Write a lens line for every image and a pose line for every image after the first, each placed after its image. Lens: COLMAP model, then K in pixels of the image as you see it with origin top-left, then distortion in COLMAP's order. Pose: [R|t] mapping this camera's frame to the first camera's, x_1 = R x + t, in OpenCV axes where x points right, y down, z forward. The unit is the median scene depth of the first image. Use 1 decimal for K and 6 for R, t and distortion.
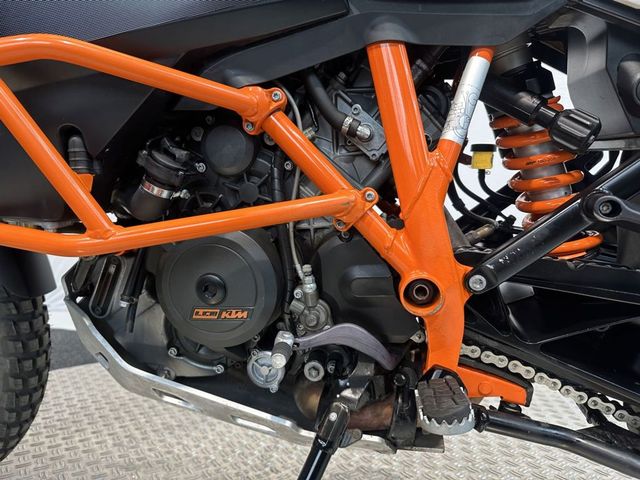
lens RADIAL K [[475.0, 0, 320.0], [0, 475.0, 240.0], [0, 0, 1]] dist [0.000078, -0.001875]
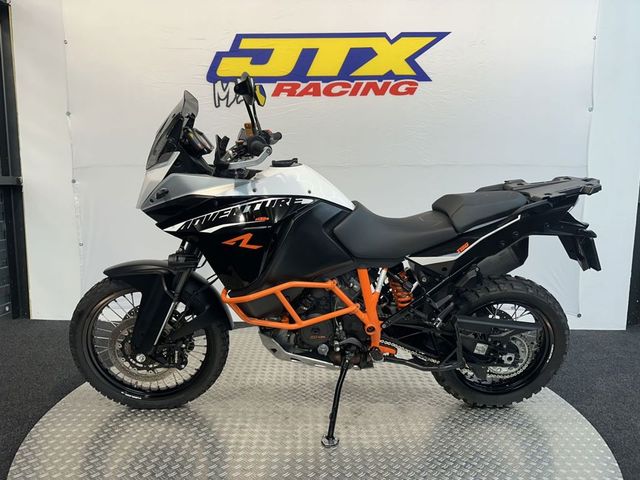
lens RADIAL K [[442.3, 0, 318.0], [0, 442.3, 243.5], [0, 0, 1]] dist [0.003454, -0.002741]
pose [[0.978219, -0.030962, 0.205252, -0.888172], [0.009712, 0.994557, 0.103738, -0.921890], [-0.207346, -0.099485, 0.973196, -2.266974]]
